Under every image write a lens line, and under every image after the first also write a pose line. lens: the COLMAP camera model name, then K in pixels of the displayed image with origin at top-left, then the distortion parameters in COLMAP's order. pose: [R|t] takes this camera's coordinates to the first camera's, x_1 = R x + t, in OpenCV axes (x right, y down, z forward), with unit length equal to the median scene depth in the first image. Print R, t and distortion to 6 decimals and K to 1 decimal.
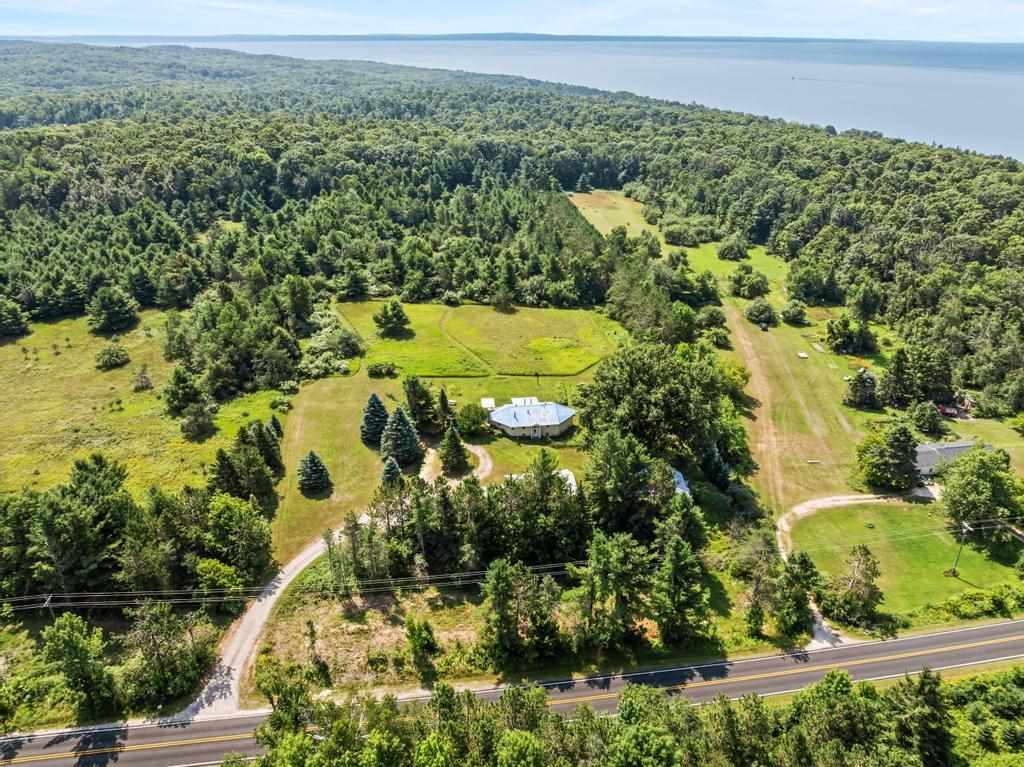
lens RADIAL K [[706.1, 0, 512.0], [0, 706.1, 383.5], [0, 0, 1]] dist [-0.037520, 0.001245]
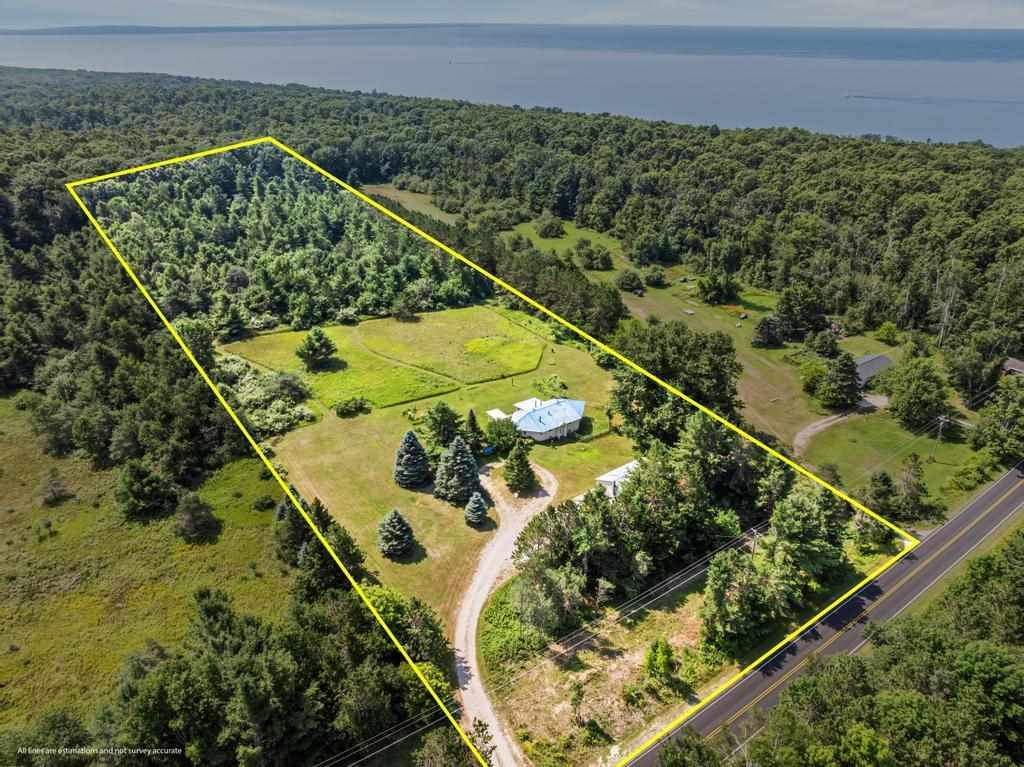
lens RADIAL K [[706.1, 0, 512.0], [0, 706.1, 383.5], [0, 0, 1]] dist [-0.037520, 0.001245]
pose [[0.894636, -0.208216, 0.395313, -0.279344], [0.202816, 0.977618, 0.055927, -0.045543], [-0.398110, 0.030141, 0.916842, 0.086020]]
